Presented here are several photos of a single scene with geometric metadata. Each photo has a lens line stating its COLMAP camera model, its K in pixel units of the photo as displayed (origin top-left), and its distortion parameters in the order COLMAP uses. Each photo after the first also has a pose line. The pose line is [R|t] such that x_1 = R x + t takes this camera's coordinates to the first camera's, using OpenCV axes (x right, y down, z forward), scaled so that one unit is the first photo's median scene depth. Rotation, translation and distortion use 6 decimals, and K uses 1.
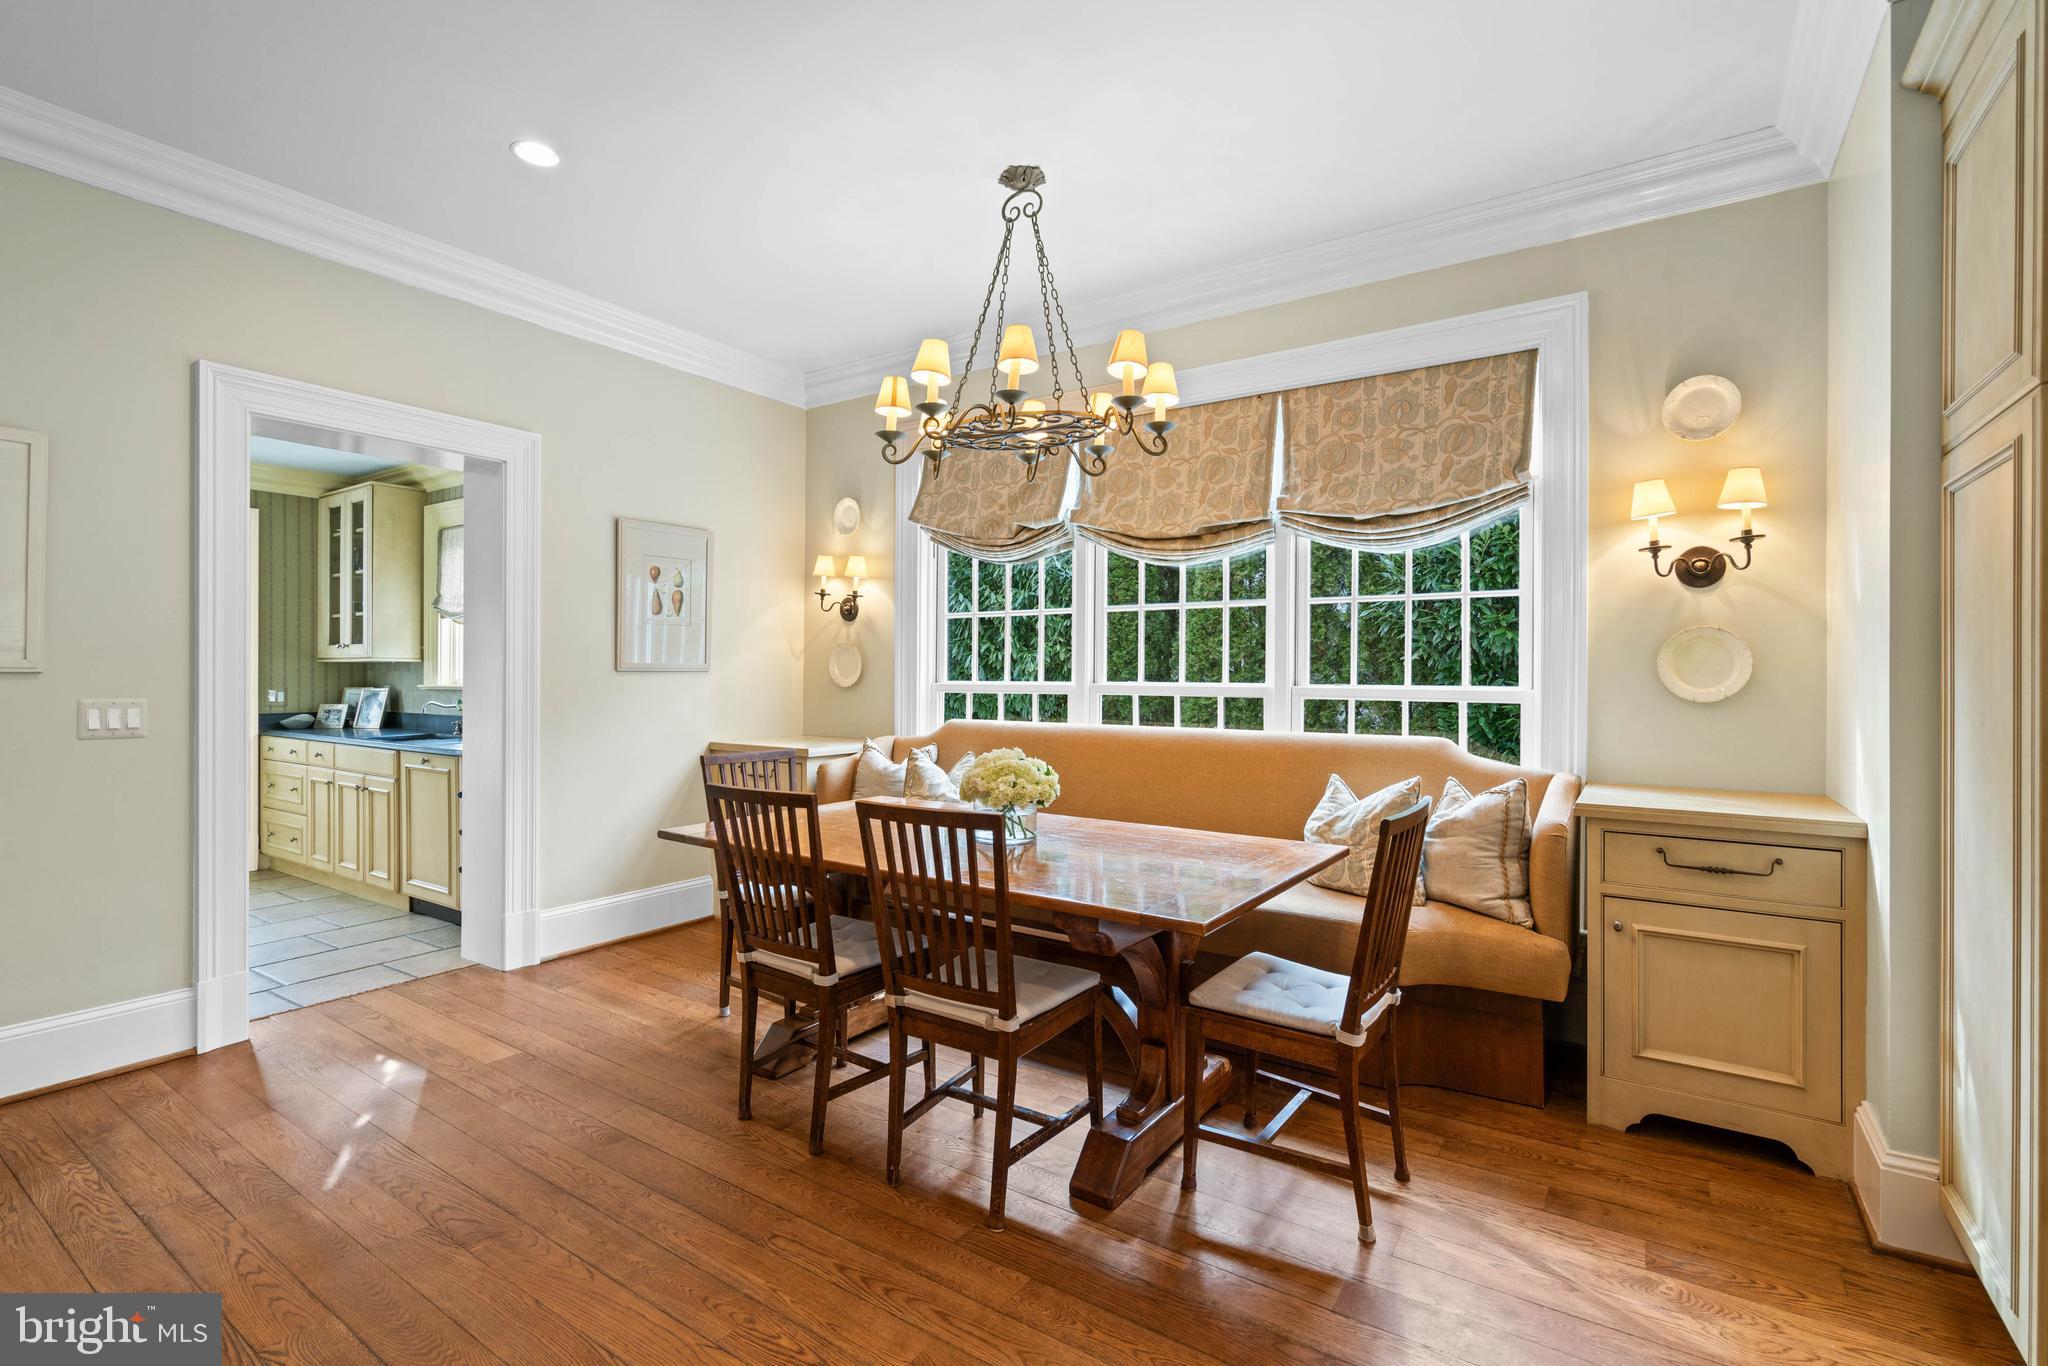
lens RADIAL K [[941.8, 0, 1024.2], [0, 941.8, 671.4], [0, 0, 1]] dist [0.000338, 0.000409]
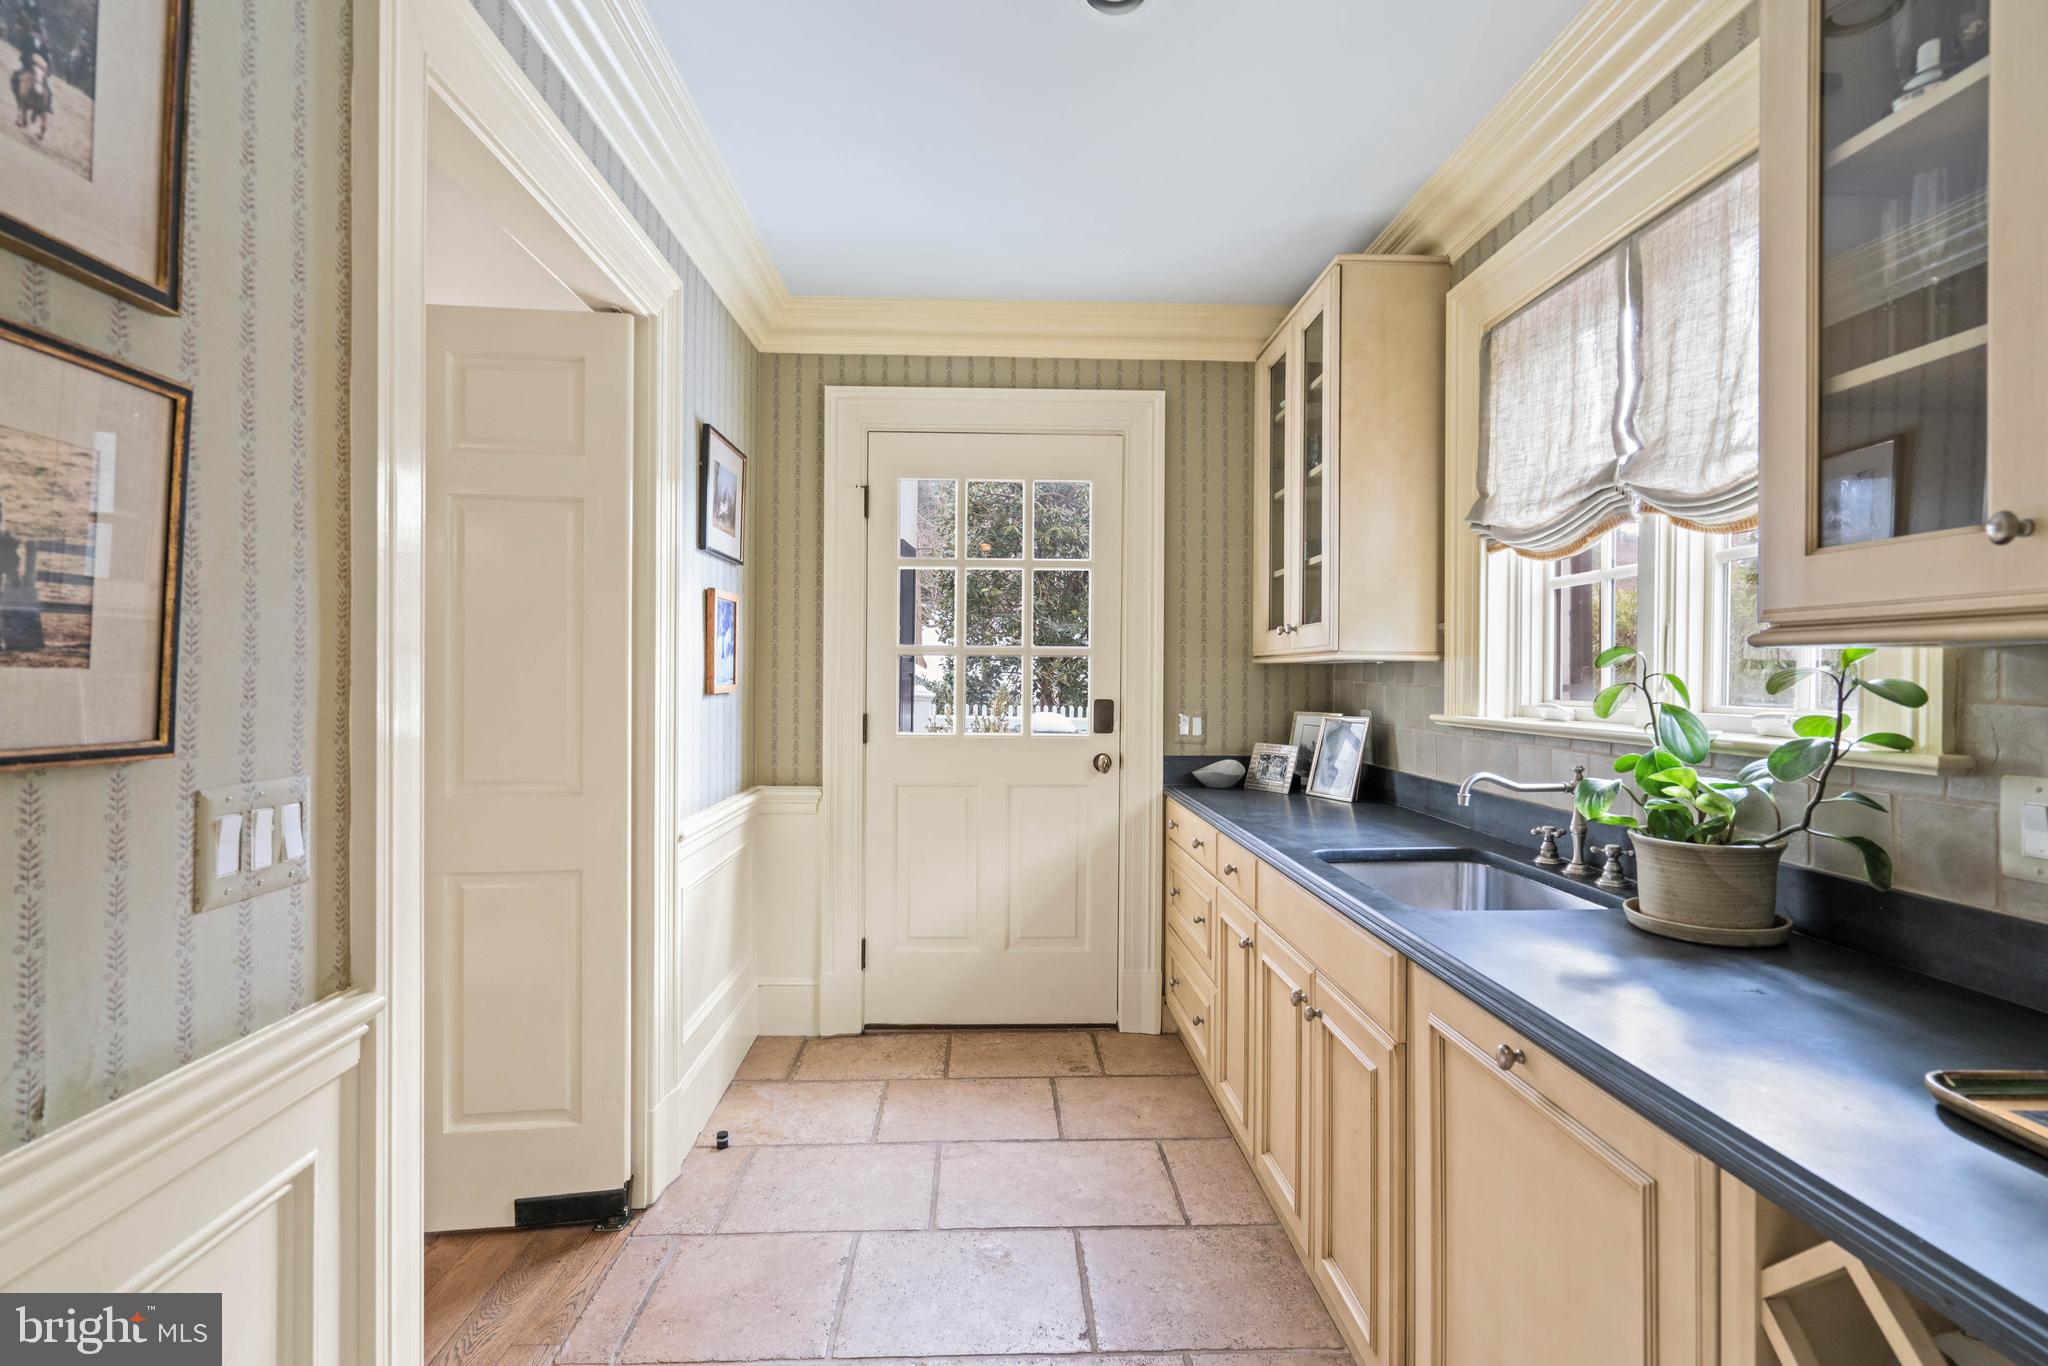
lens RADIAL K [[941.8, 0, 1023.9], [0, 941.8, 669.9], [0, 0, 1]] dist [0.000338, 0.000409]
pose [[0.592086, -0.000602, -0.805875, -0.611008], [-0.004092, 0.999985, -0.003753, -0.005847], [0.805864, 0.005520, 0.592074, 0.894490]]
